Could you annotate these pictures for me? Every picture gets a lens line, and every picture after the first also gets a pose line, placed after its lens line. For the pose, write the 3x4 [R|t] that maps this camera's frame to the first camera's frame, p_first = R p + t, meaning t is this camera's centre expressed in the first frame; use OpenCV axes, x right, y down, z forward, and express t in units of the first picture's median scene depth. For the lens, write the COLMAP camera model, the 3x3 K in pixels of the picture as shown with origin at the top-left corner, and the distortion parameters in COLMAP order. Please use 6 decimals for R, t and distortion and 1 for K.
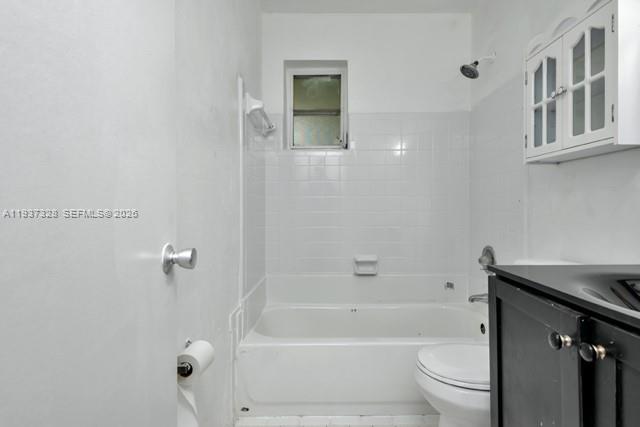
lens RADIAL K [[346.0, 0, 319.8], [0, 346.0, 214.8], [0, 0, 1]] dist [0.043524, -0.013958]
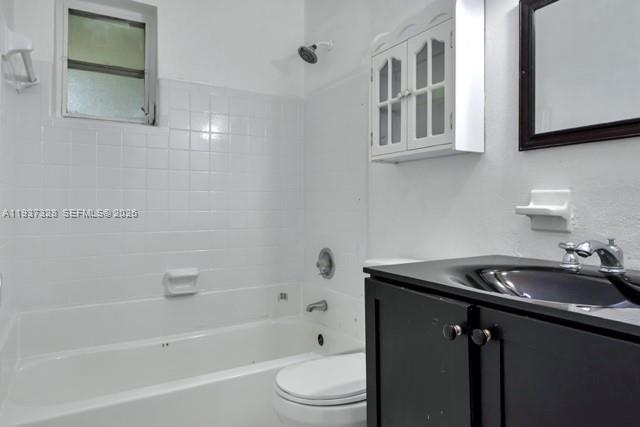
lens RADIAL K [[438.8, 0, 319.8], [0, 438.8, 211.2], [0, 0, 1]] dist [0.059417, -0.004757]
pose [[0.860420, -0.004678, 0.509564, -0.168103], [0.008901, 0.999943, -0.005851, -0.002021], [-0.509507, 0.009570, 0.860413, 0.020770]]
